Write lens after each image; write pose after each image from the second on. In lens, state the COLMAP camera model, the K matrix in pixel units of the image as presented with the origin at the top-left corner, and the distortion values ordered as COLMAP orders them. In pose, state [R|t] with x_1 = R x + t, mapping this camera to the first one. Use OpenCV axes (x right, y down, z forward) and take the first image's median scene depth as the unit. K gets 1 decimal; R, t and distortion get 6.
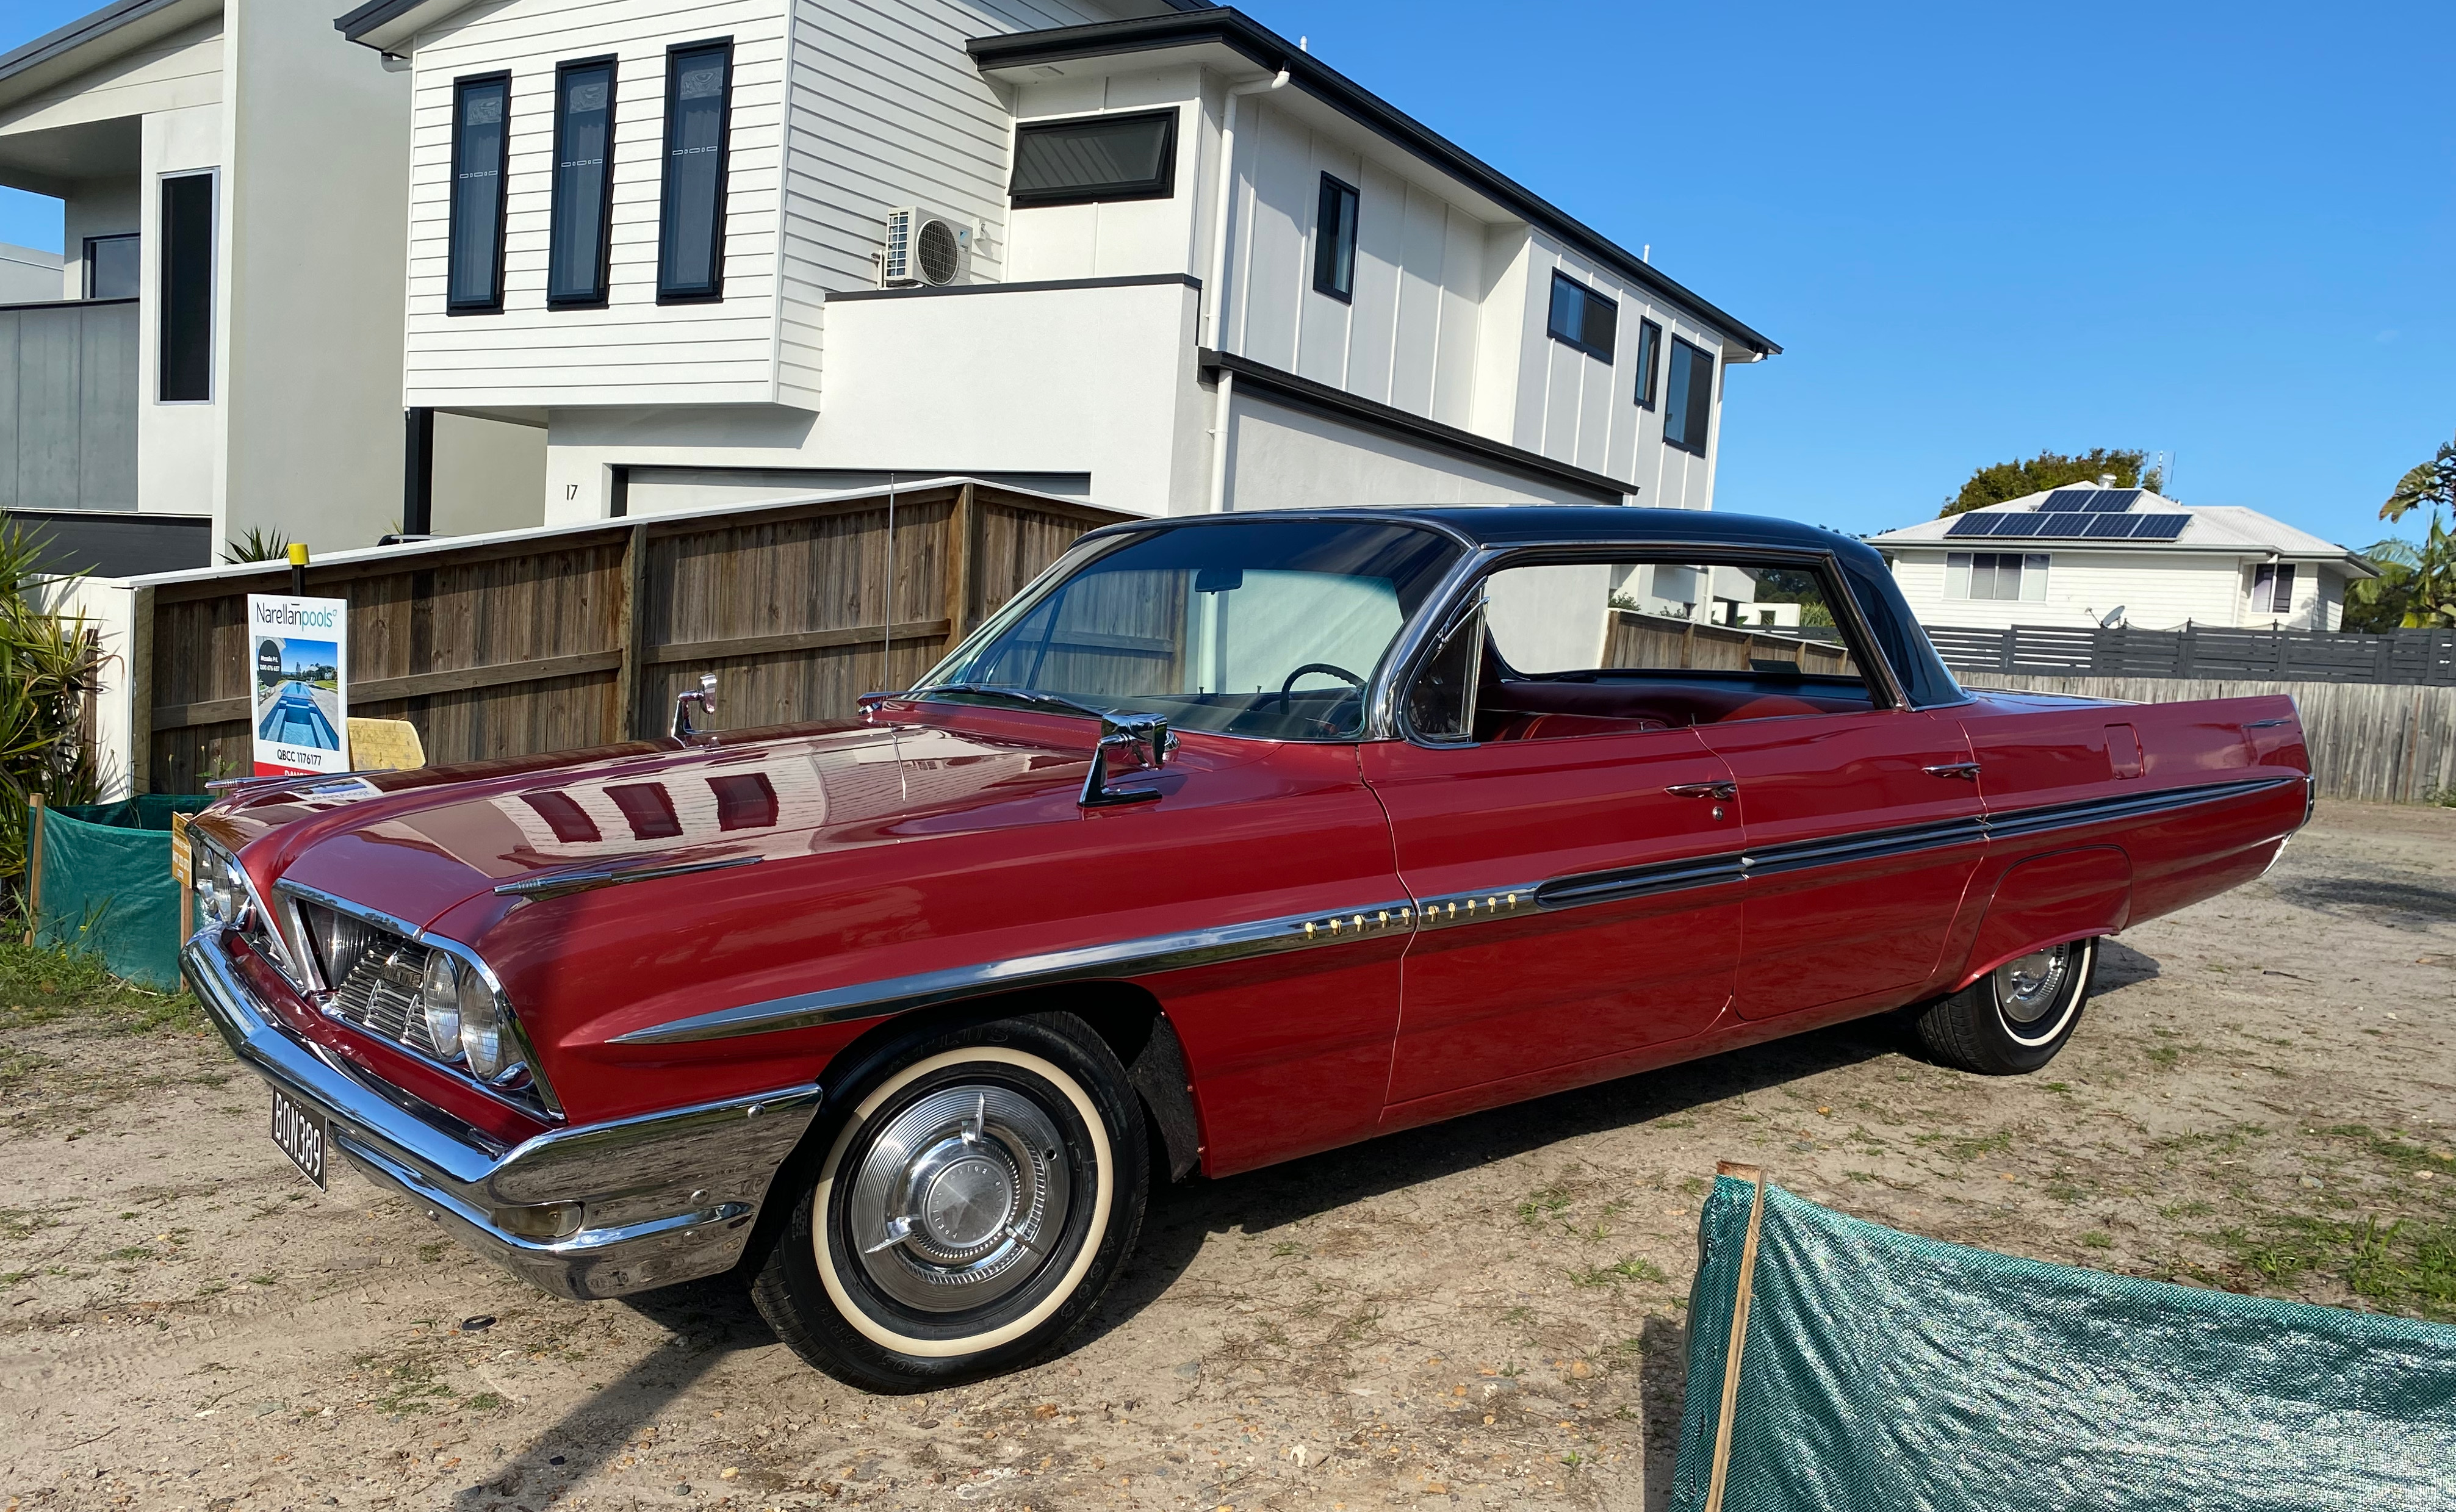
lens RADIAL K [[1884.6, 0, 1228.0], [0, 1884.6, 756.0], [0, 0, 1]] dist [-0.005211, -0.001601]
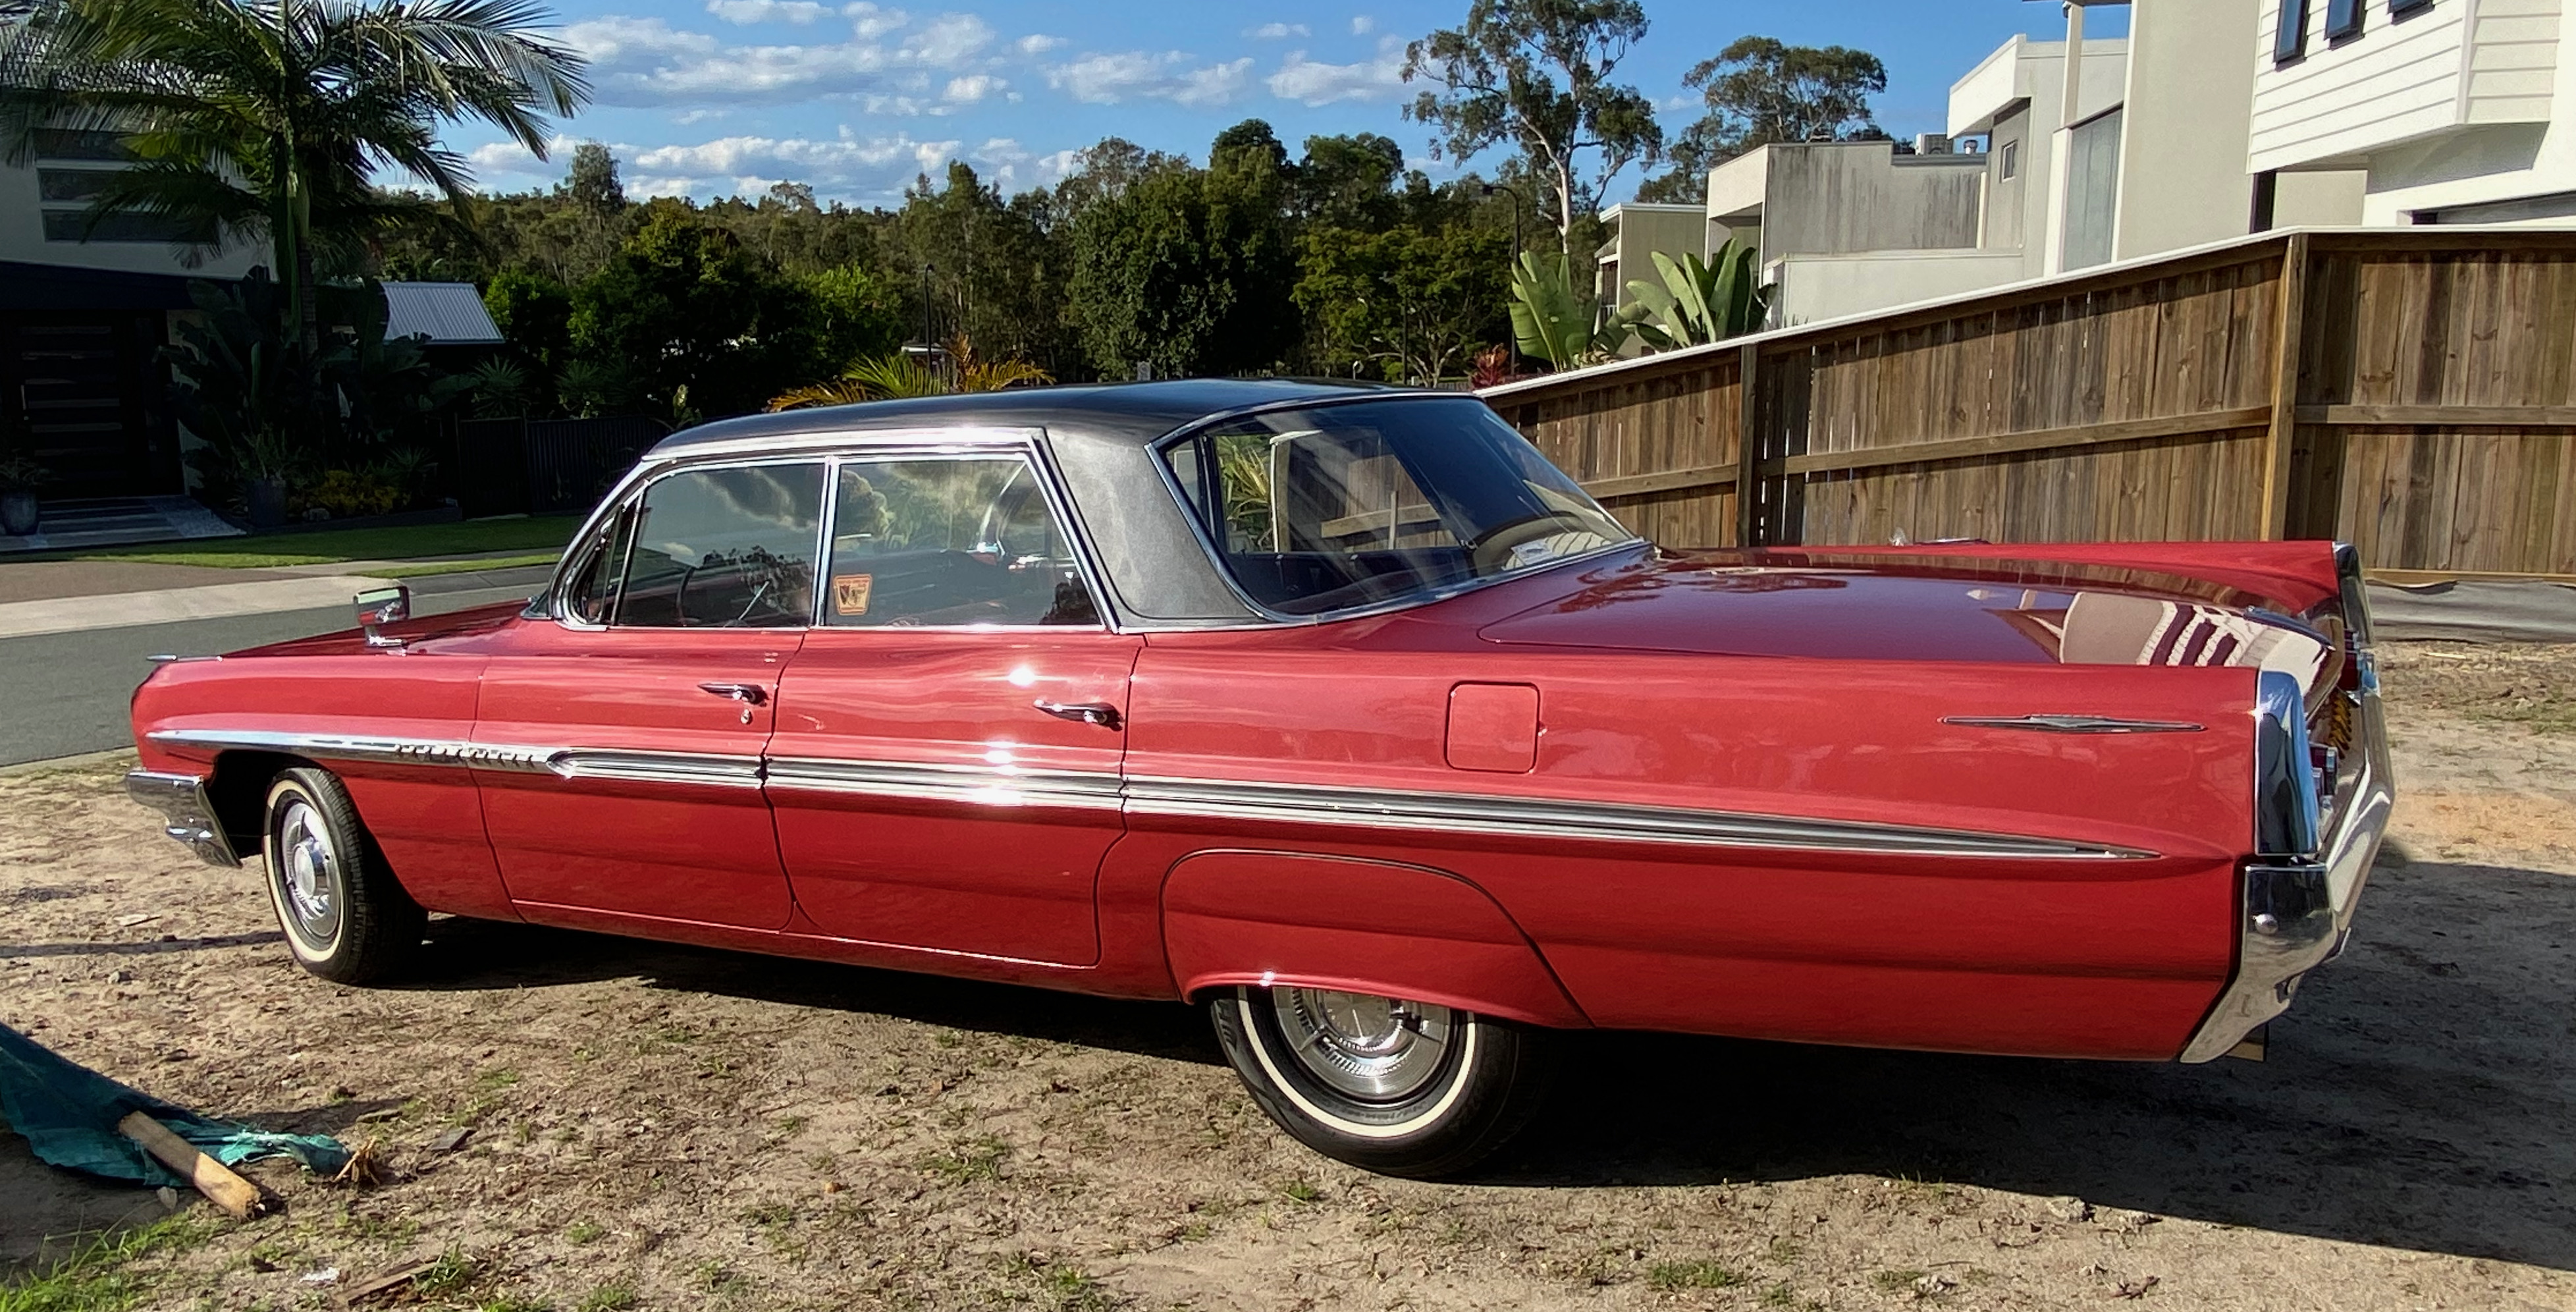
lens RADIAL K [[1802.6, 0, 1288.0], [0, 1802.6, 656.0], [0, 0, 1]] dist [0.082793, -0.167349]
pose [[0.330069, 0.097494, -0.938908, 0.540152], [-0.014546, 0.995059, 0.098211, -0.043323], [0.943845, -0.018759, 0.329857, 0.407795]]
